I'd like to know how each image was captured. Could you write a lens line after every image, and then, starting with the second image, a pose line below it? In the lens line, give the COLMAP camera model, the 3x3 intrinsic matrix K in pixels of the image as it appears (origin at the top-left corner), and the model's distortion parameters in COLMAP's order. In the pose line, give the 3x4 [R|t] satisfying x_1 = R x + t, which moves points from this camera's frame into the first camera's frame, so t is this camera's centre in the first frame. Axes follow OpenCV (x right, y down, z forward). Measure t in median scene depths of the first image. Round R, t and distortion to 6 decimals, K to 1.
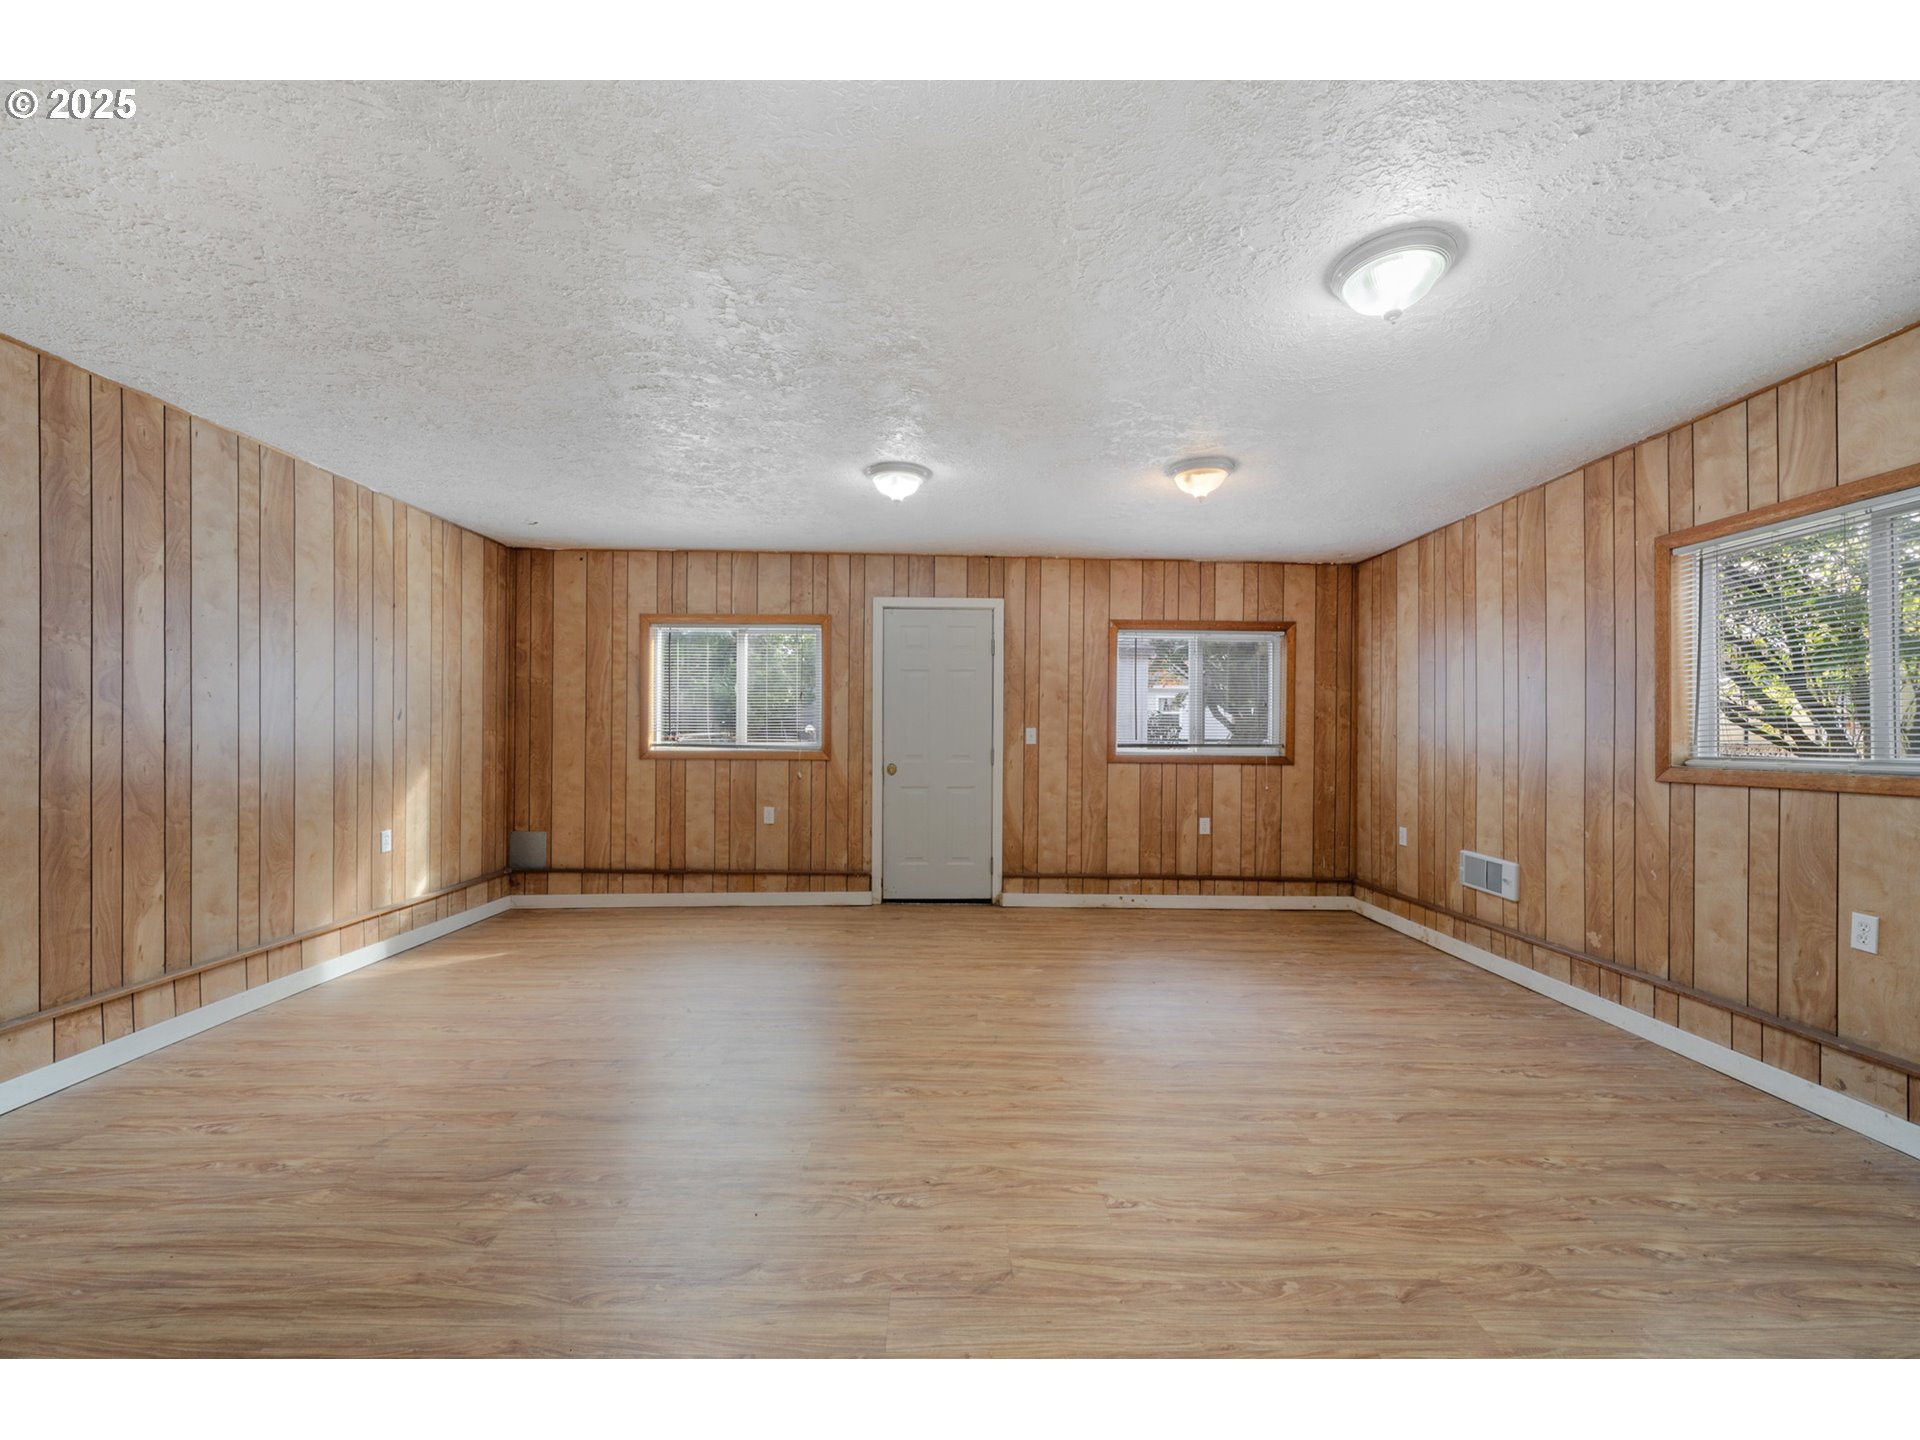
lens RADIAL K [[816.4, 0, 962.3], [0, 816.4, 732.7], [0, 0, 1]] dist [-0.003262, 0.000210]
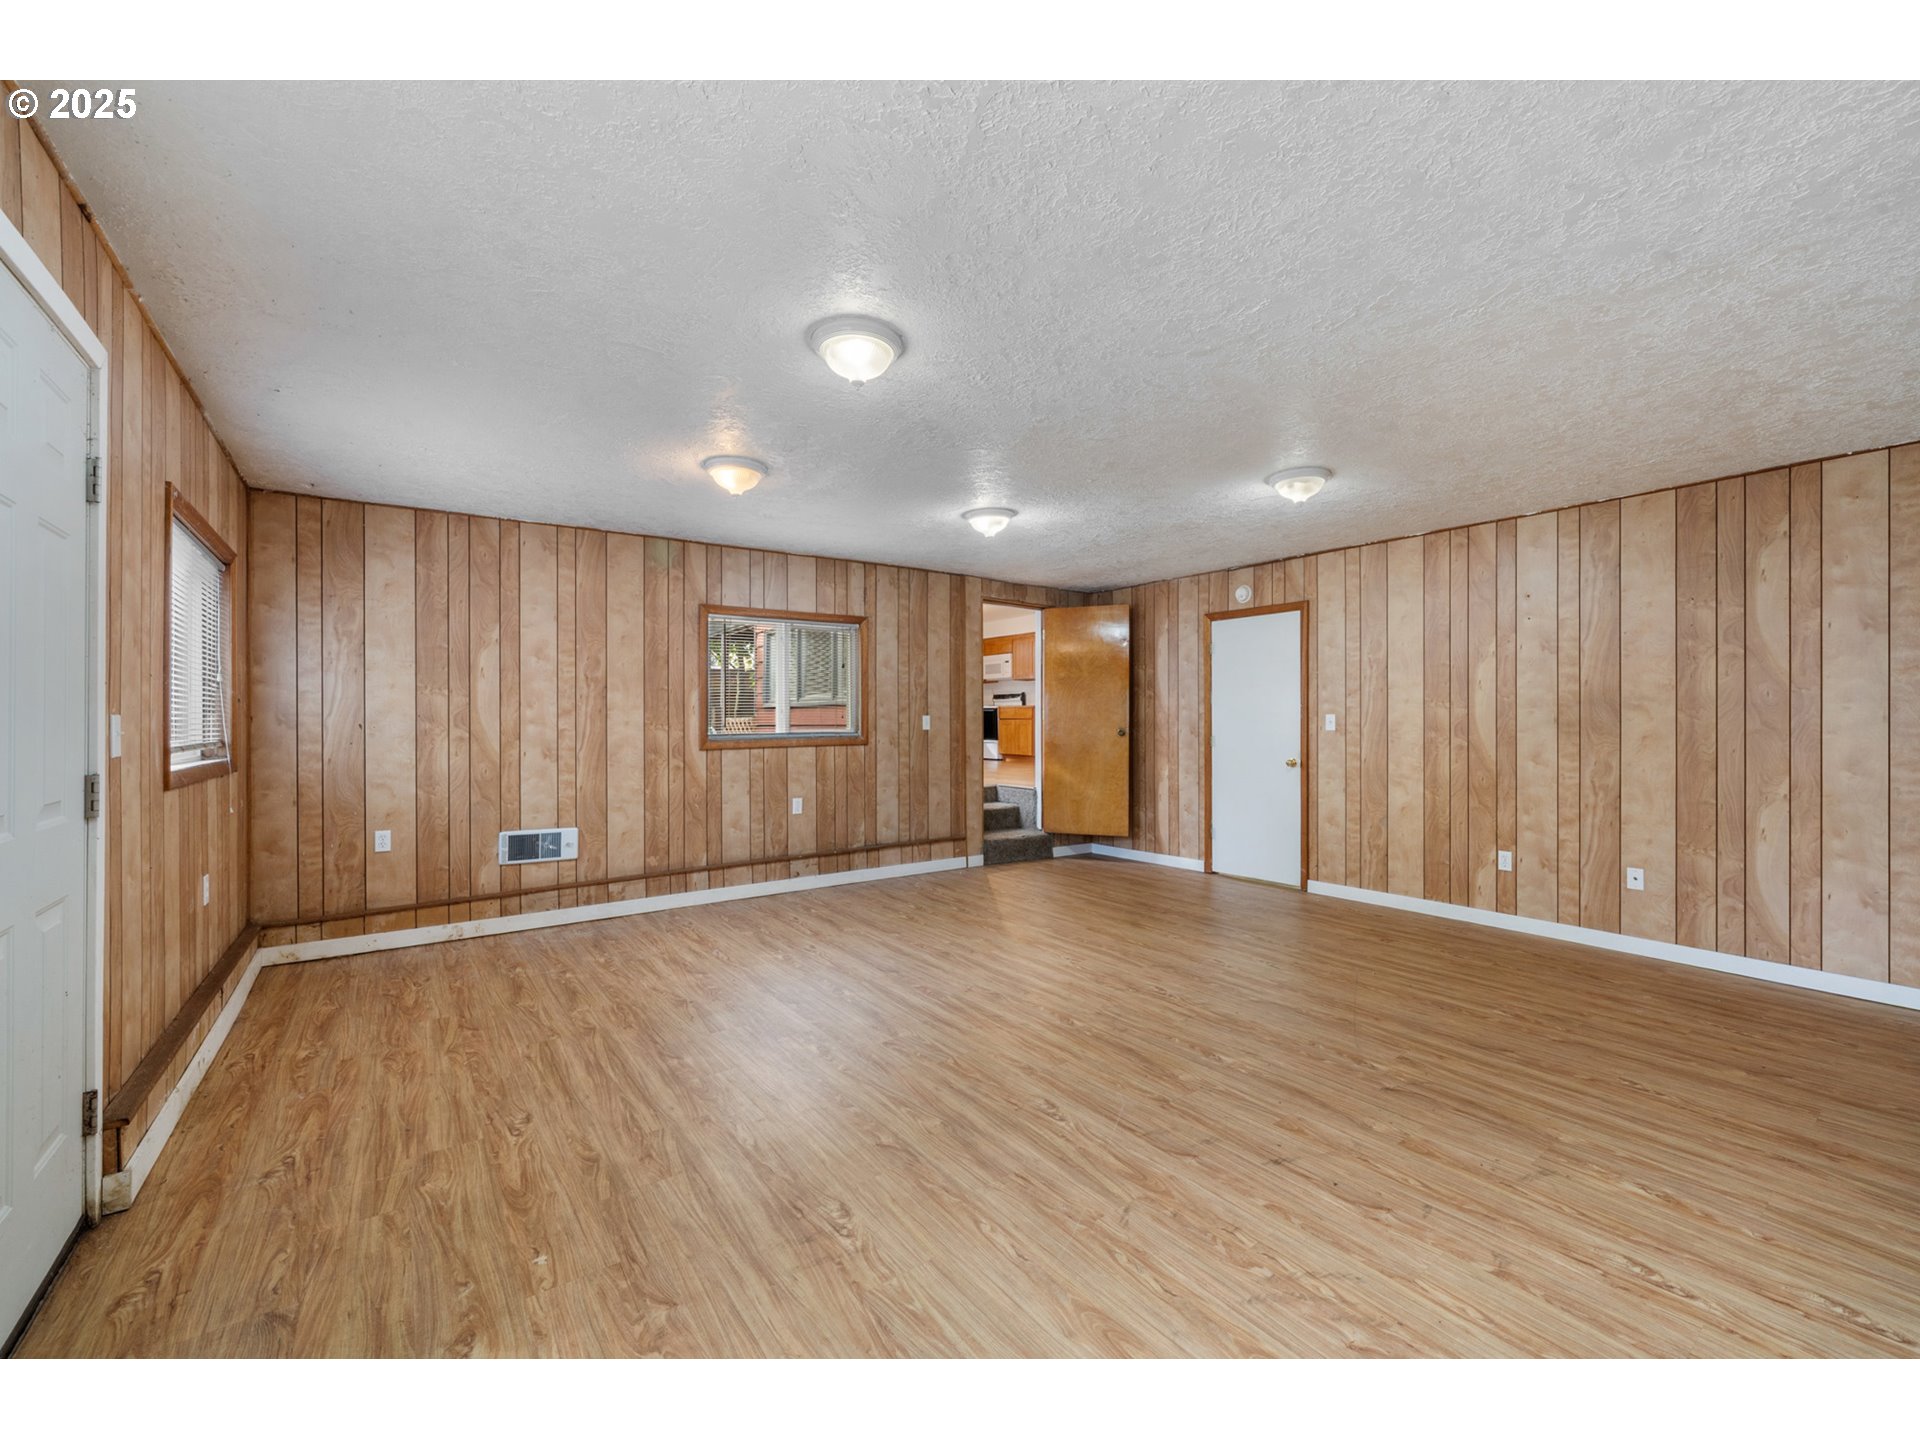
lens RADIAL K [[781.3, 0, 970.5], [0, 781.3, 716.7], [0, 0, 1]] dist [-0.000344, -0.000055]
pose [[-0.601822, -0.000801, 0.798630, -0.791527], [-0.000762, 1.000000, 0.000429, -0.009459], [-0.798630, -0.000350, -0.601822, 1.581174]]
